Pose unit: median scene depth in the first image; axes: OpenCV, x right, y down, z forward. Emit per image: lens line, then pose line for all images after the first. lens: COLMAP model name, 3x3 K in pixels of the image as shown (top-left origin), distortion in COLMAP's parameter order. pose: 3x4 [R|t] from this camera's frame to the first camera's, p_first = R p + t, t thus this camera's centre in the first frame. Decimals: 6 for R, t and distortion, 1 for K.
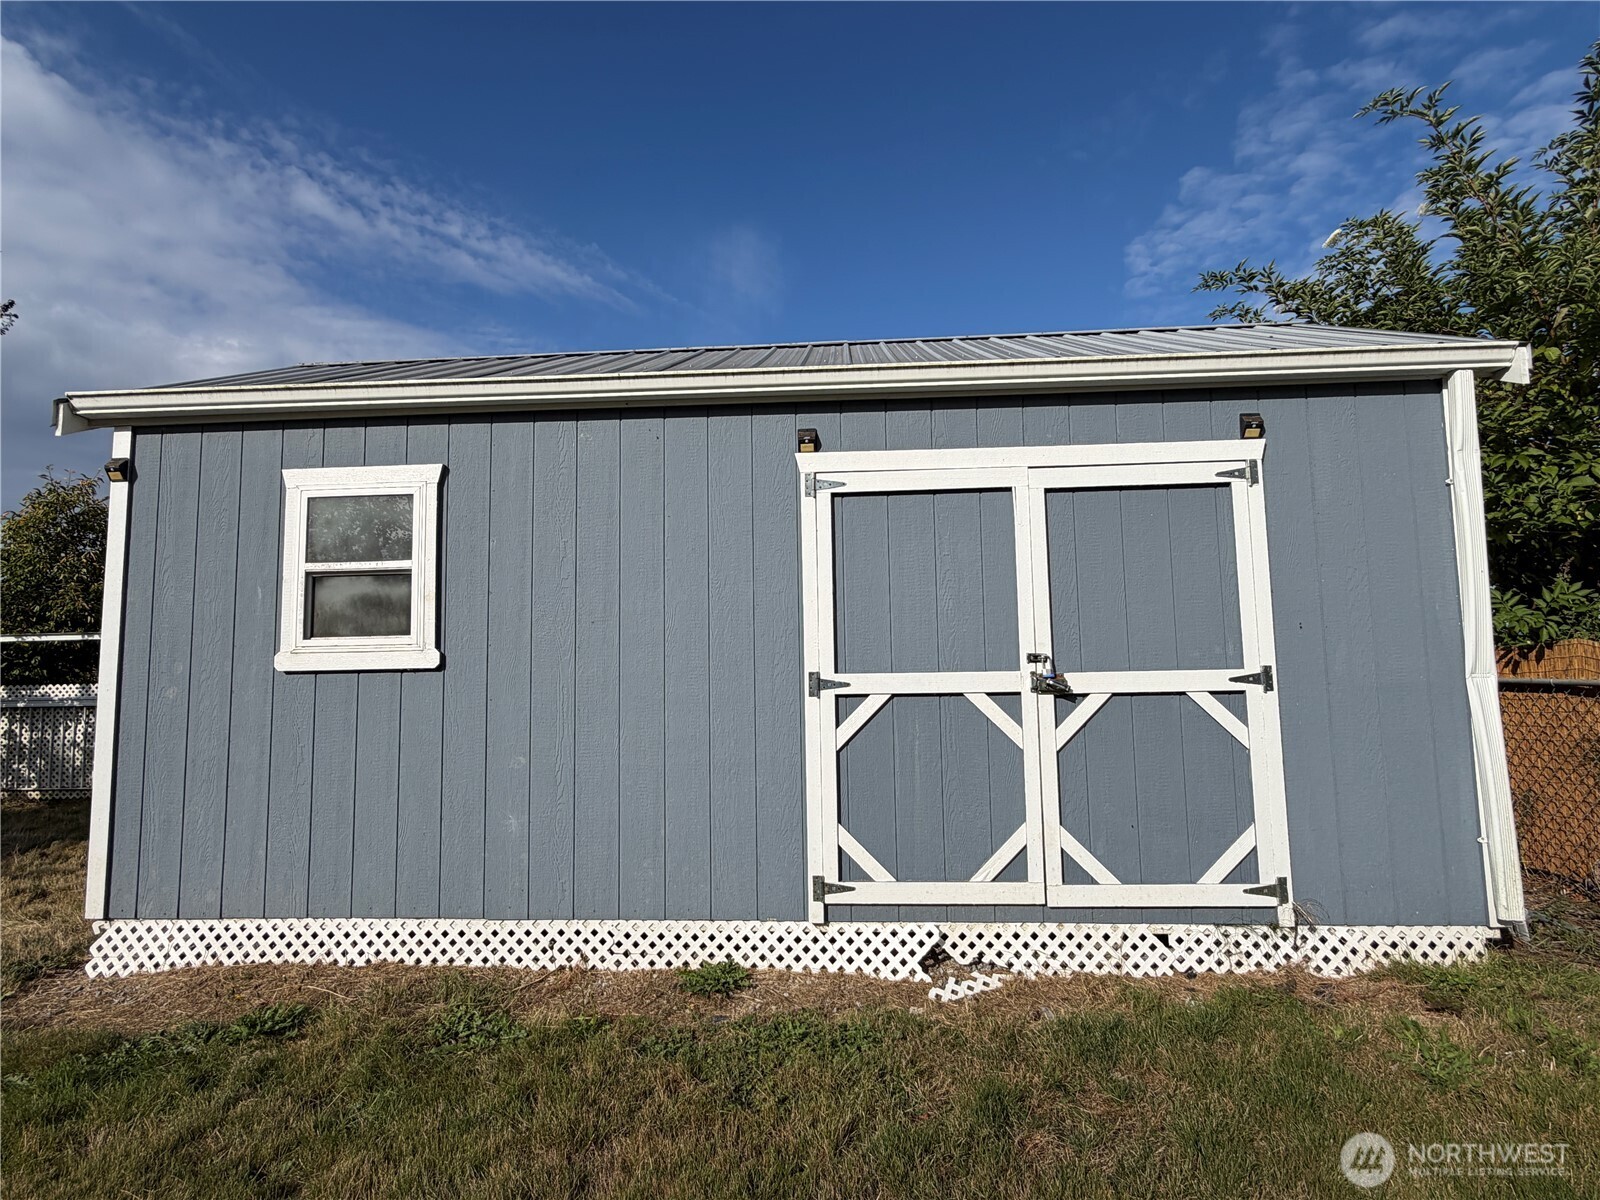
lens RADIAL K [[792.9, 0, 799.3], [0, 792.9, 600.8], [0, 0, 1]] dist [0.000169, 0.000009]
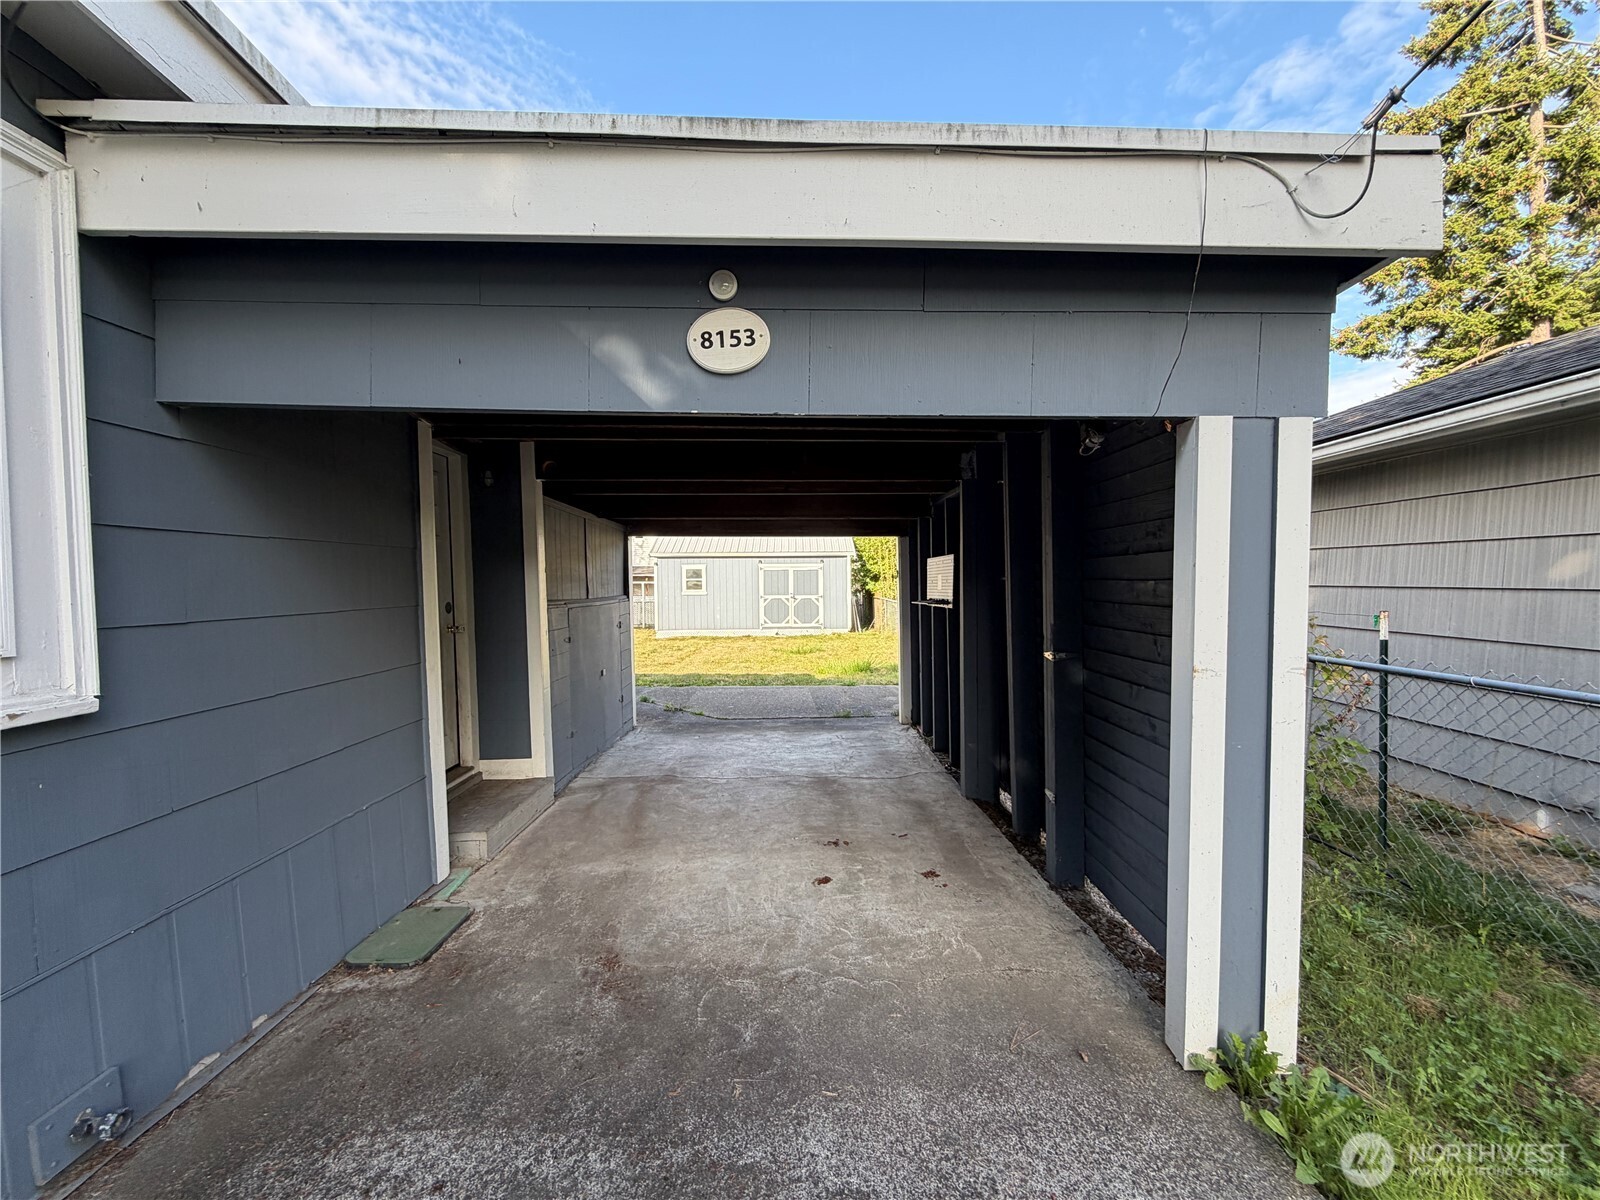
lens RADIAL K [[638.5, 0, 803.6], [0, 638.5, 603.4], [0, 0, 1]] dist [0.003581, -0.000214]
pose [[0.997523, 0.003996, 0.070225, -0.002684], [-0.012409, 0.992724, 0.119774, -0.552861], [-0.069236, -0.120349, 0.990314, -4.904100]]
